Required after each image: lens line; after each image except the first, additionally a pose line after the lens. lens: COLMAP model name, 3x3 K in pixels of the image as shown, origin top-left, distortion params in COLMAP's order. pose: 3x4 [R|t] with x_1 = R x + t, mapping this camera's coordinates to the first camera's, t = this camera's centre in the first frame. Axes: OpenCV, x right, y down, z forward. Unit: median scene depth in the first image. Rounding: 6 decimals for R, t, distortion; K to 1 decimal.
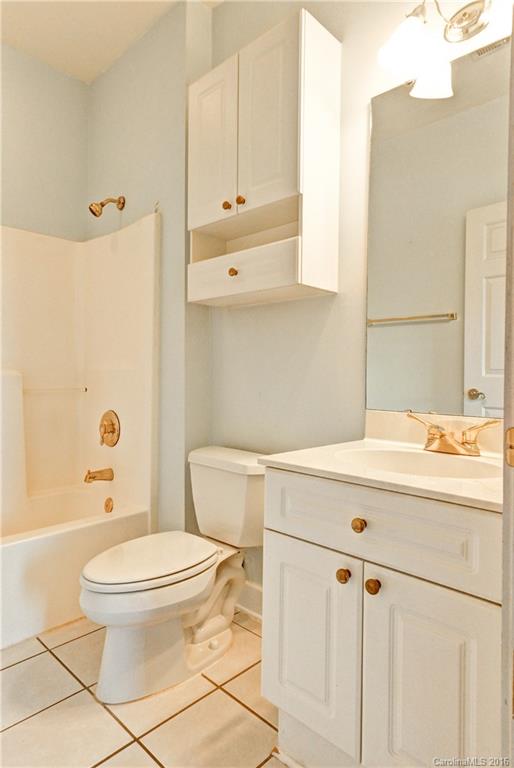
lens RADIAL K [[464.6, 0, 257.0], [0, 464.6, 391.3], [0, 0, 1]] dist [0.012920, 0.002472]
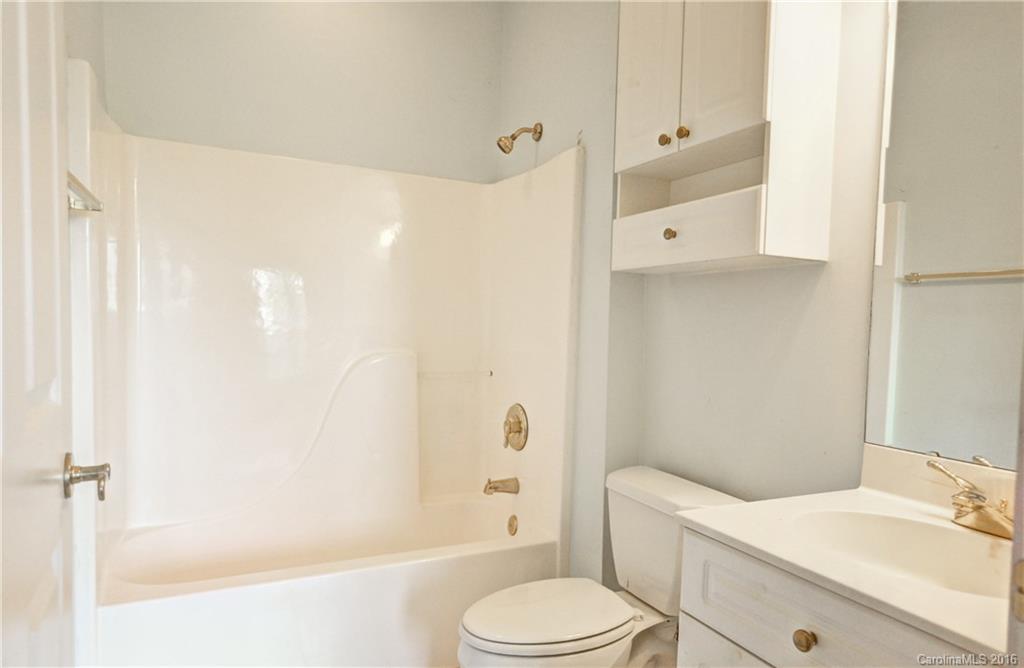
lens RADIAL K [[647.1, 0, 530.3], [0, 647.1, 373.1], [0, 0, 1]] dist [0.019782, 0.000155]
pose [[0.947258, 0.036595, -0.318377, 0.062409], [-0.028366, 0.999134, 0.030447, -0.059338], [0.319215, -0.019810, 0.947475, -0.012899]]
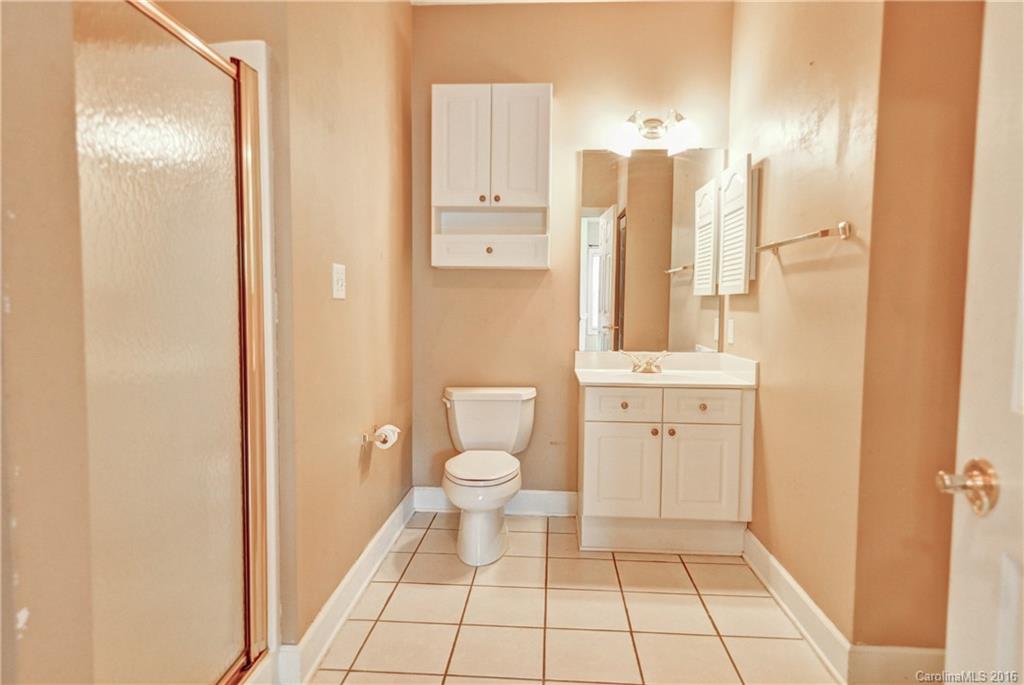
lens RADIAL K [[619.4, 0, 510.8], [0, 619.4, 344.6], [0, 0, 1]] dist [0.012920, 0.002472]
pose [[0.758938, -0.039558, 0.649960, -1.013428], [0.012938, 0.998872, 0.045687, -0.062459], [-0.651034, -0.026264, 0.758594, -0.327861]]
